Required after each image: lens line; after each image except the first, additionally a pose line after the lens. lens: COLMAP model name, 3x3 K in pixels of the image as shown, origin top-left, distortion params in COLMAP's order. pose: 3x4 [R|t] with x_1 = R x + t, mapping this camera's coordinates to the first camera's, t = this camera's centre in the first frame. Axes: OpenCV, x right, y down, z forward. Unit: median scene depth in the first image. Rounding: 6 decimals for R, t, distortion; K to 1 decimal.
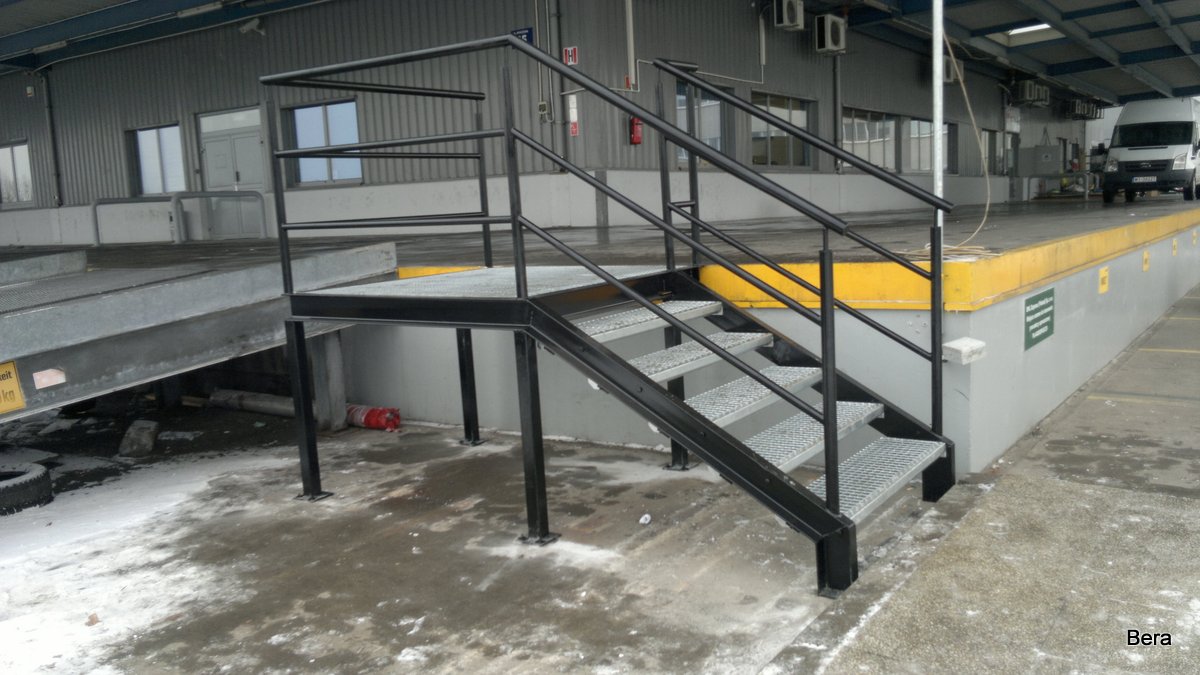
lens RADIAL K [[993.4, 0, 620.0], [0, 993.4, 329.7], [0, 0, 1]] dist [0.056250, -0.081844]
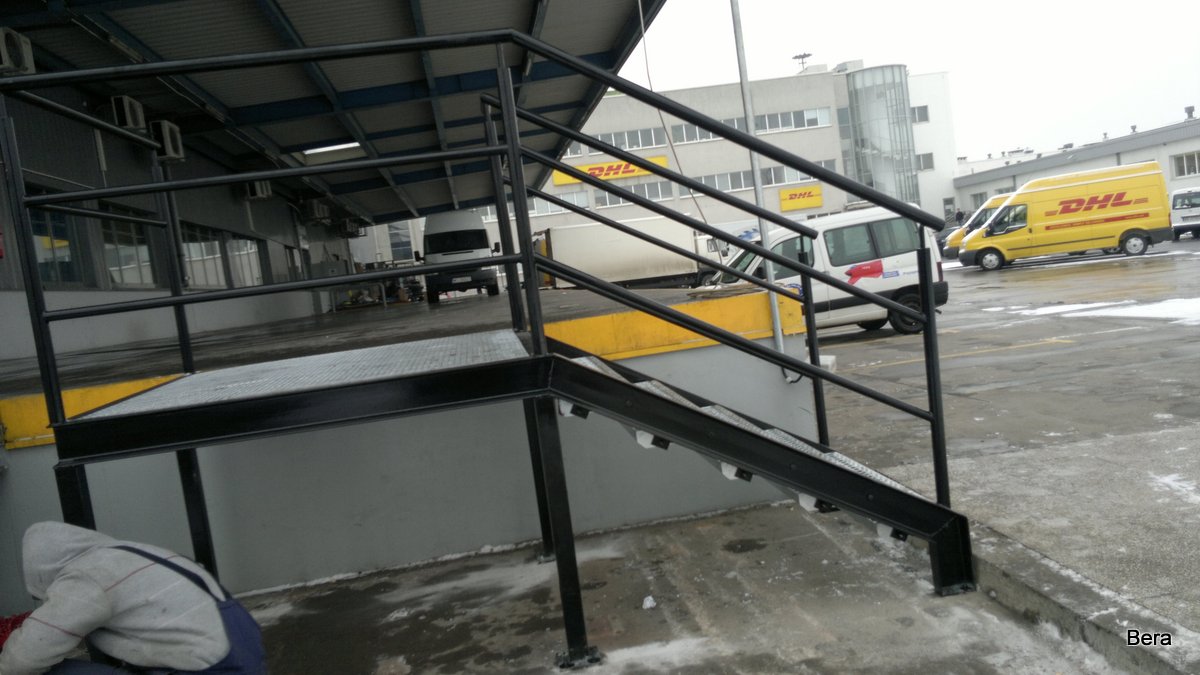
lens RADIAL K [[993.4, 0, 608.7], [0, 993.4, 339.6], [0, 0, 1]] dist [0.056250, -0.081844]
pose [[0.740021, -0.101093, 0.664943, -0.477541], [0.178167, 0.982786, -0.048869, 0.003702], [-0.648556, 0.154635, 0.745294, 0.305655]]
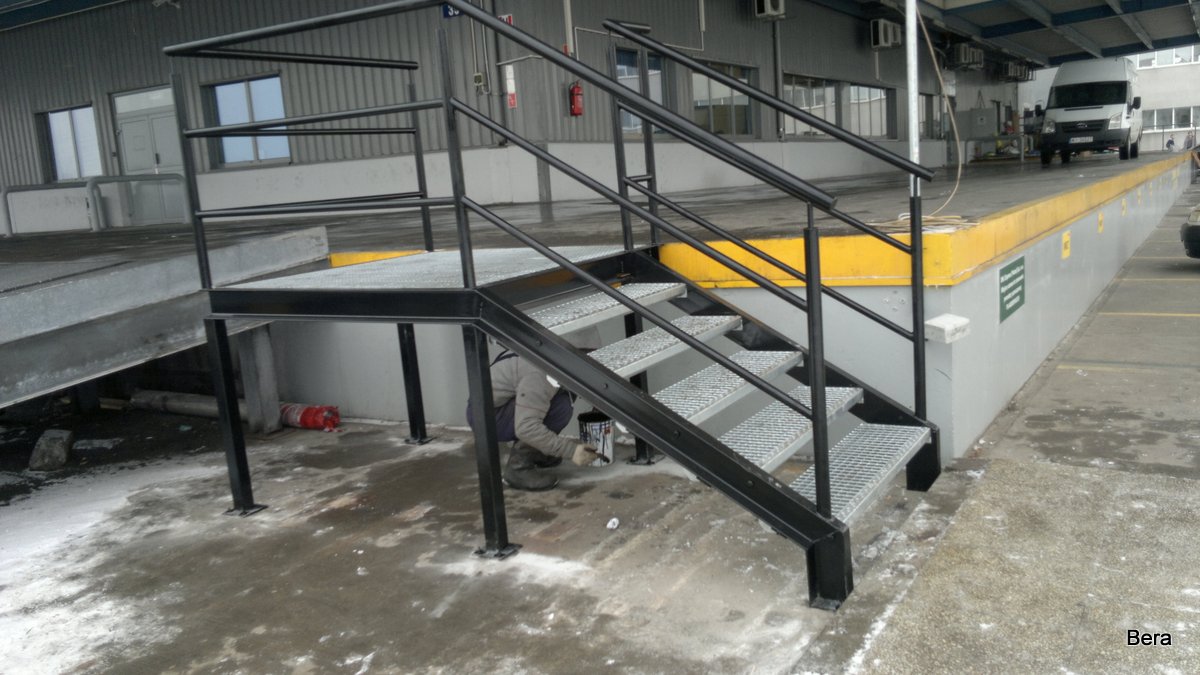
lens RADIAL K [[993.4, 0, 620.1], [0, 993.4, 333.0], [0, 0, 1]] dist [0.056250, -0.081844]
pose [[0.997799, -0.034219, 0.056803, -0.012419], [0.032473, 0.998979, 0.031394, -0.012546], [-0.057819, -0.029480, 0.997892, 0.075679]]
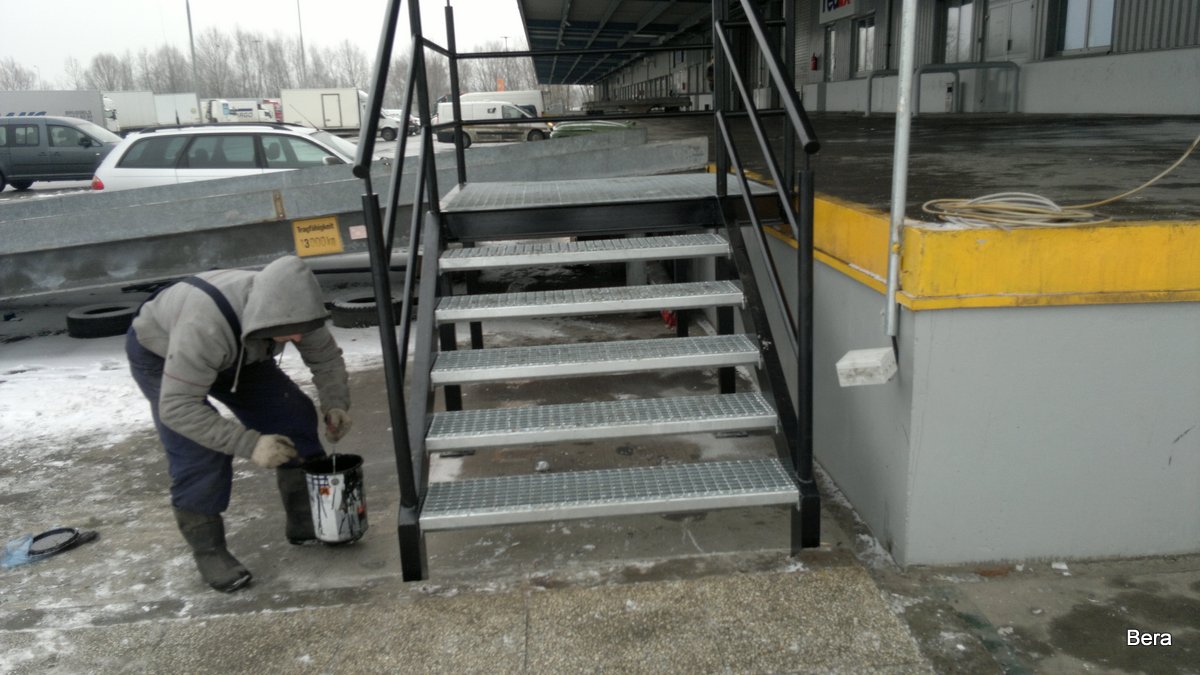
lens RADIAL K [[993.4, 0, 608.4], [0, 993.4, 335.9], [0, 0, 1]] dist [0.056250, -0.081844]
pose [[0.617933, 0.204634, -0.759133, 0.648596], [-0.097230, 0.978013, 0.184490, -0.090850], [0.780195, -0.040192, 0.624243, 0.417549]]
